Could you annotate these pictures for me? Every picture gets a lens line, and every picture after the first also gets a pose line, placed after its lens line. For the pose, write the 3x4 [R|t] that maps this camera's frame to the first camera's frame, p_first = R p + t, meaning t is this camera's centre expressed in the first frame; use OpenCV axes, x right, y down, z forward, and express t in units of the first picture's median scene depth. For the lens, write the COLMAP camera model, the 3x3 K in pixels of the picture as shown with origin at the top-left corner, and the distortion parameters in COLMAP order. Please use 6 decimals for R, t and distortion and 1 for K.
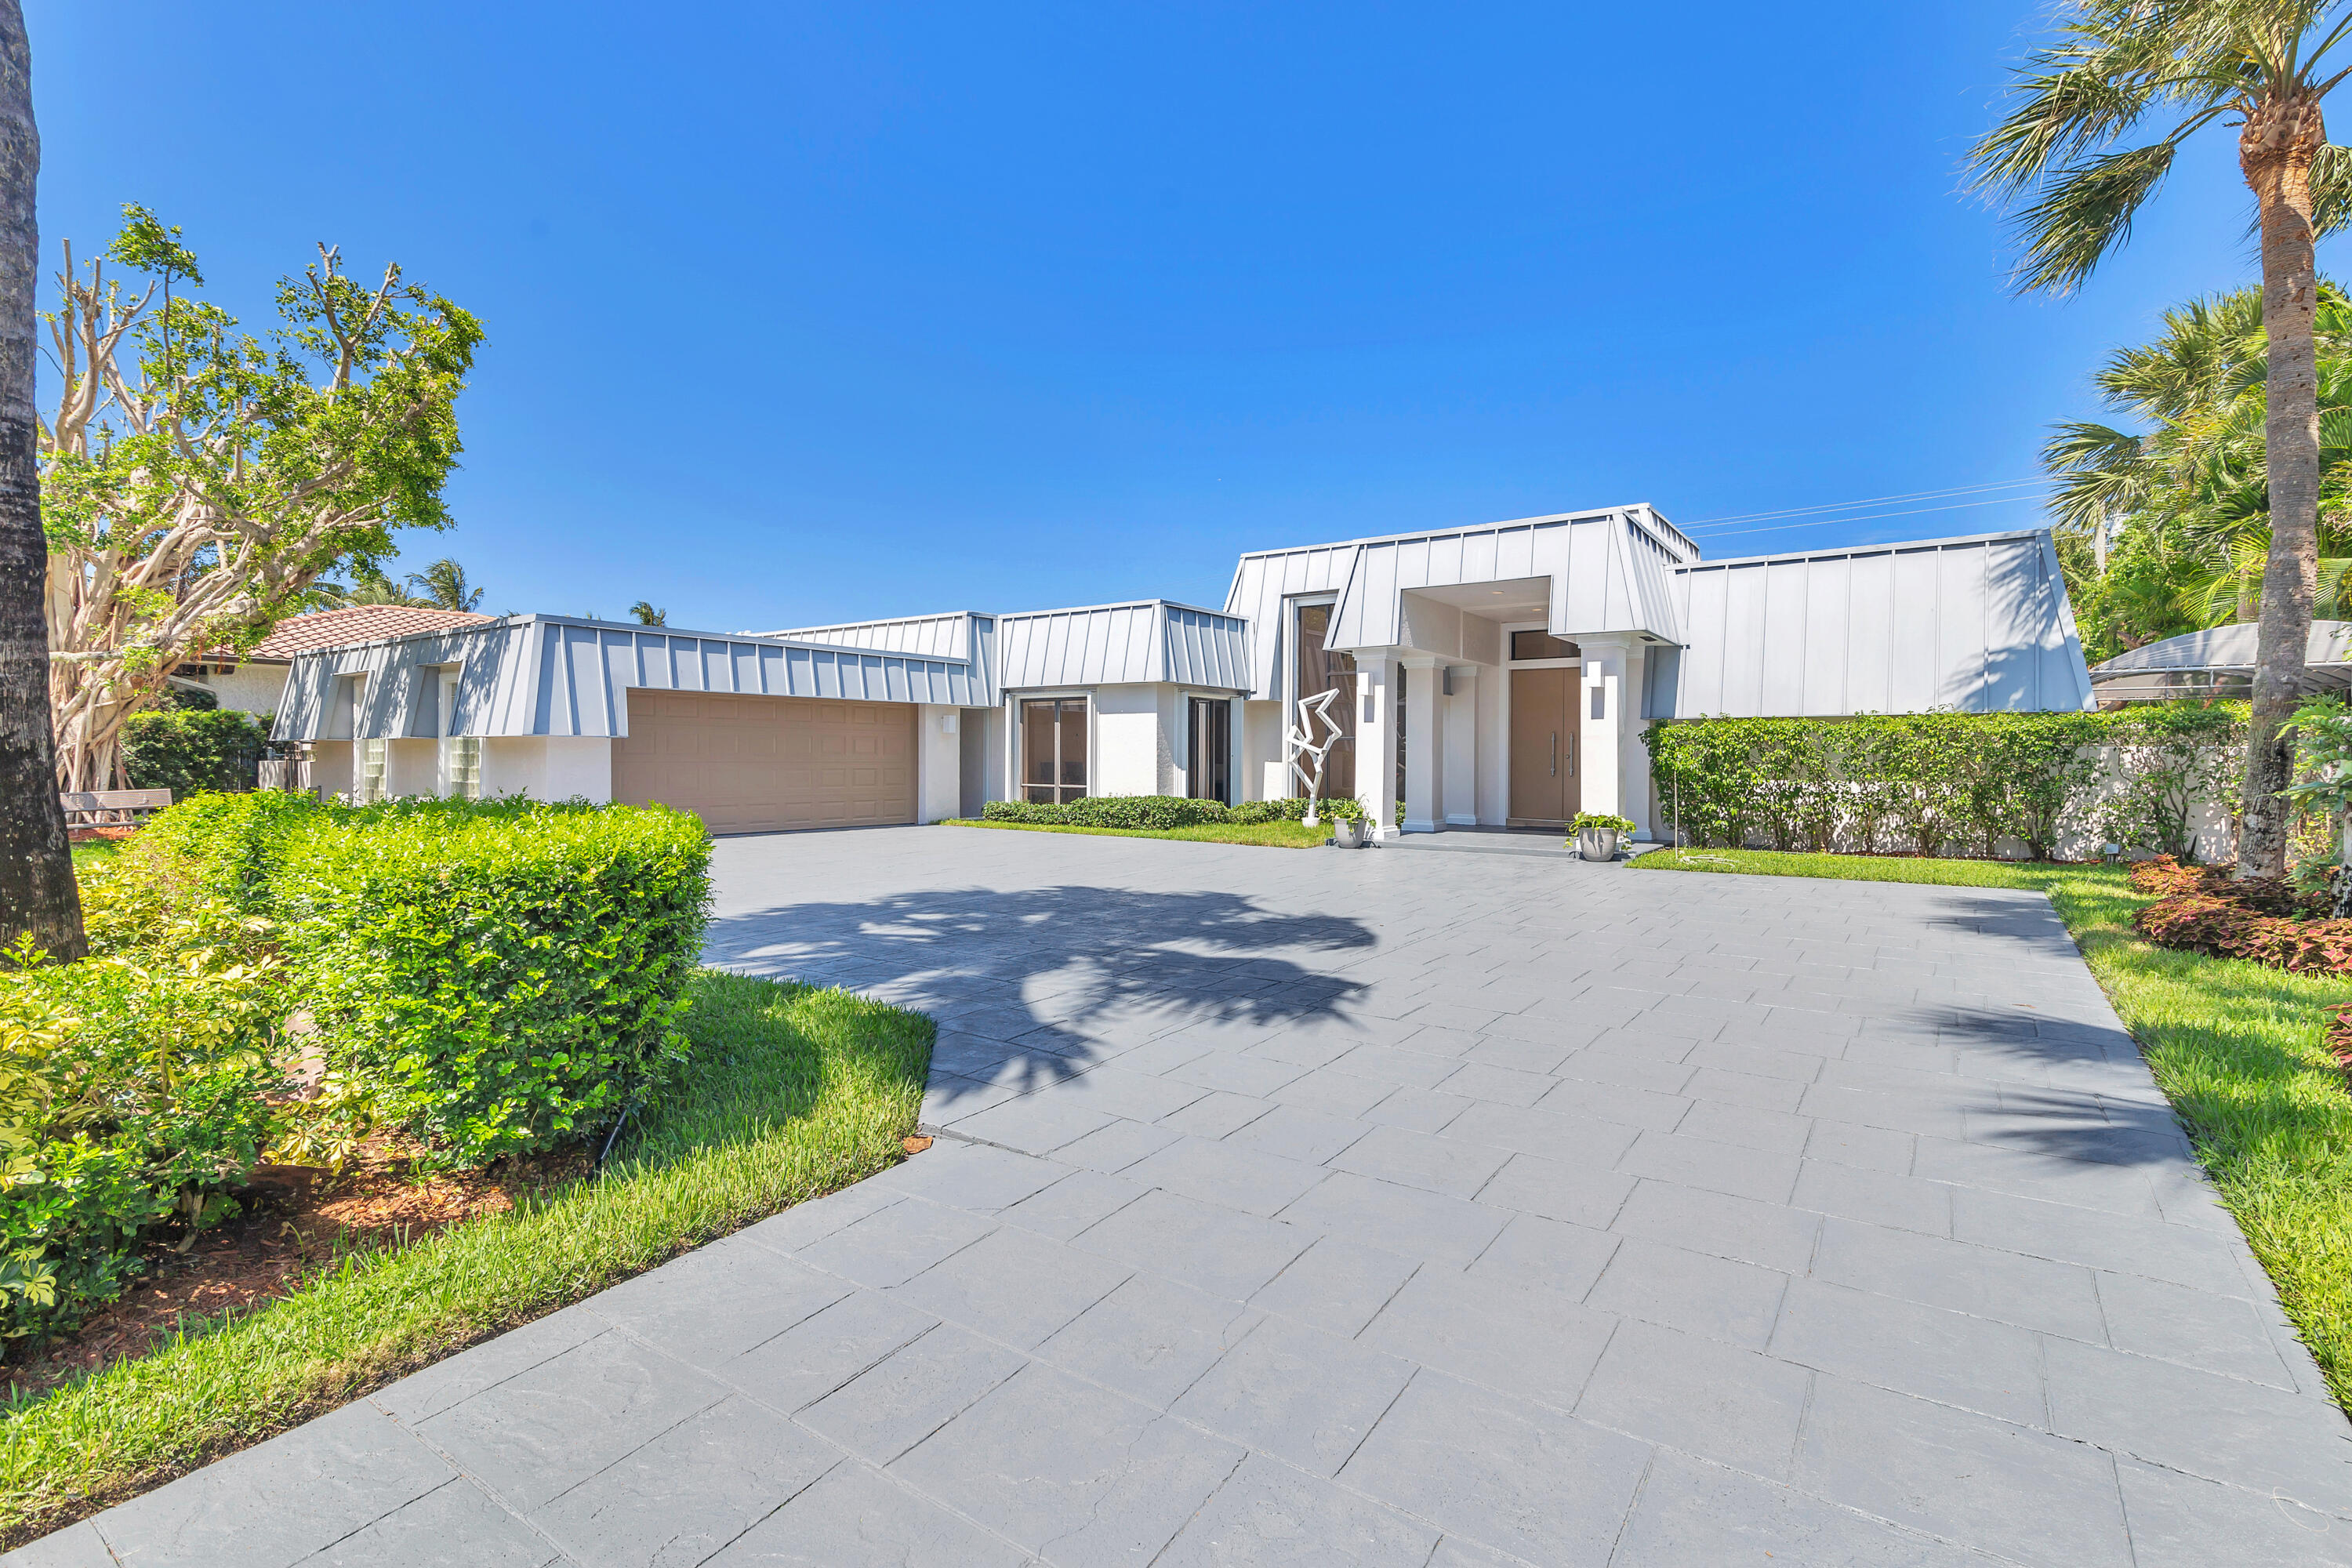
lens RADIAL K [[1077.6, 0, 1178.0], [0, 1077.6, 777.3], [0, 0, 1]] dist [0.001532, -0.000975]
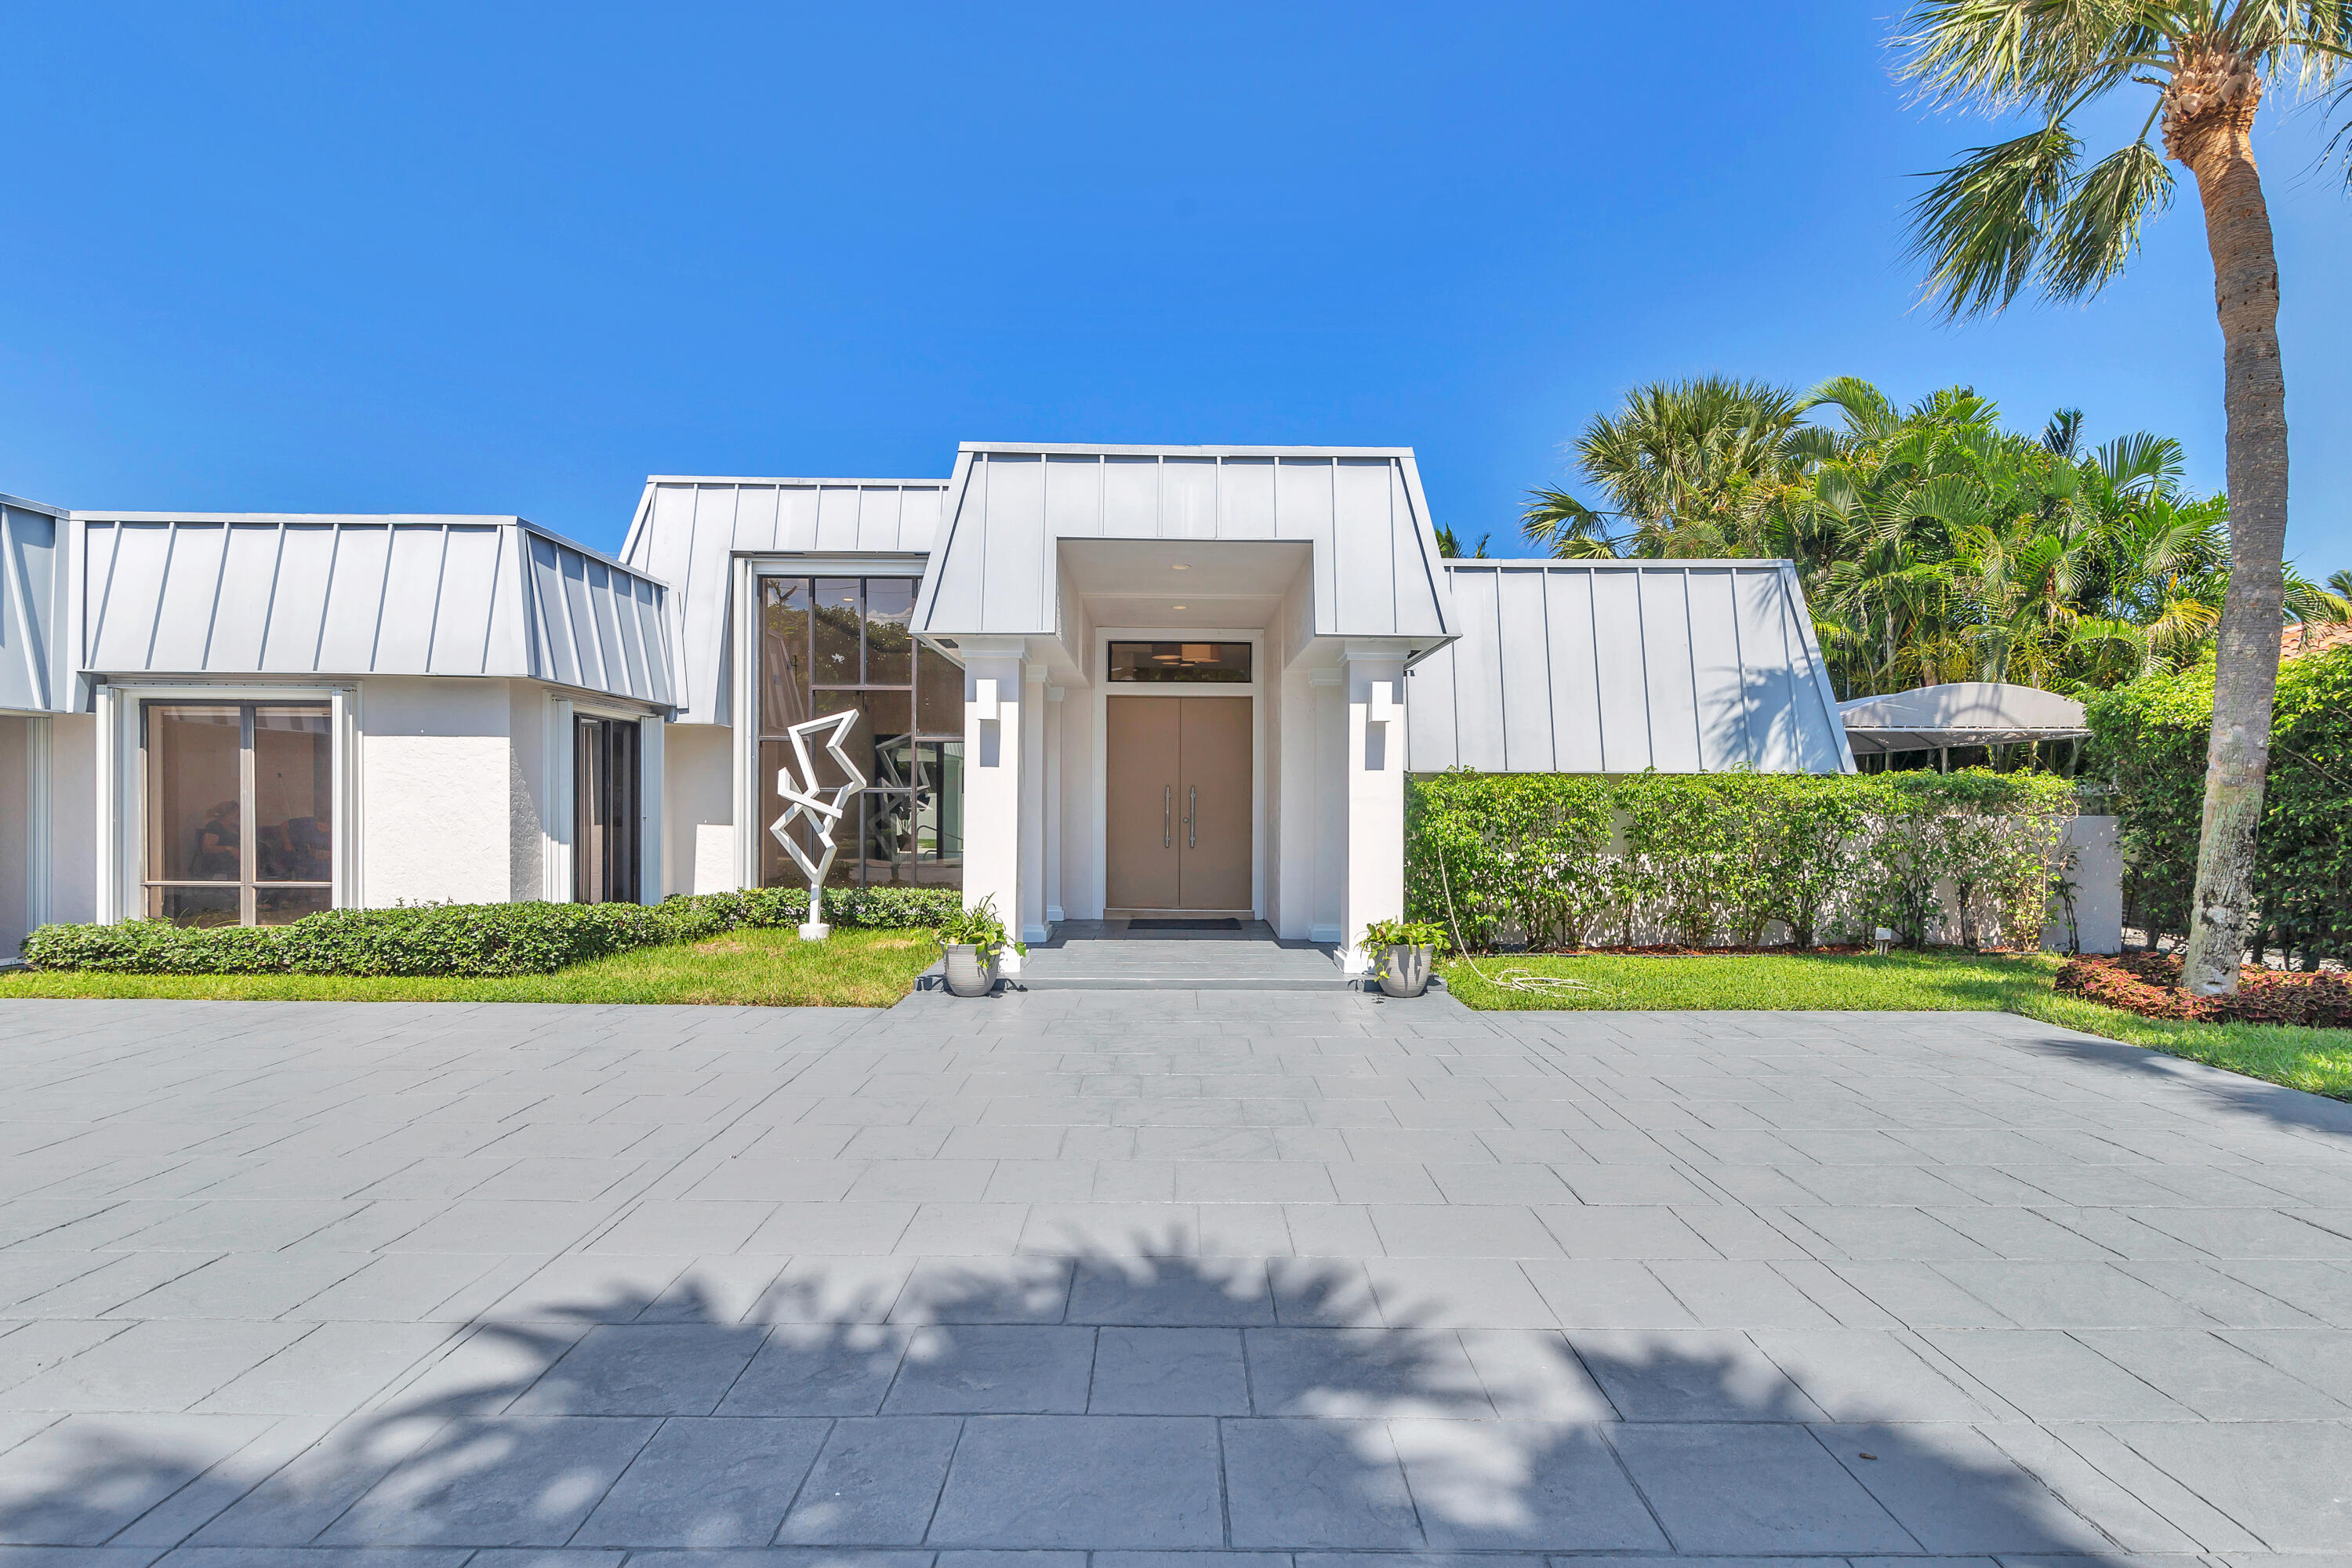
lens RADIAL K [[1077.6, 0, 1165.7], [0, 1077.6, 816.2], [0, 0, 1]] dist [0.001532, -0.000975]
pose [[0.809659, -0.005240, 0.586877, -0.067038], [0.007357, 0.999972, -0.001221, -0.019620], [-0.586854, 0.005306, 0.809675, 0.399118]]
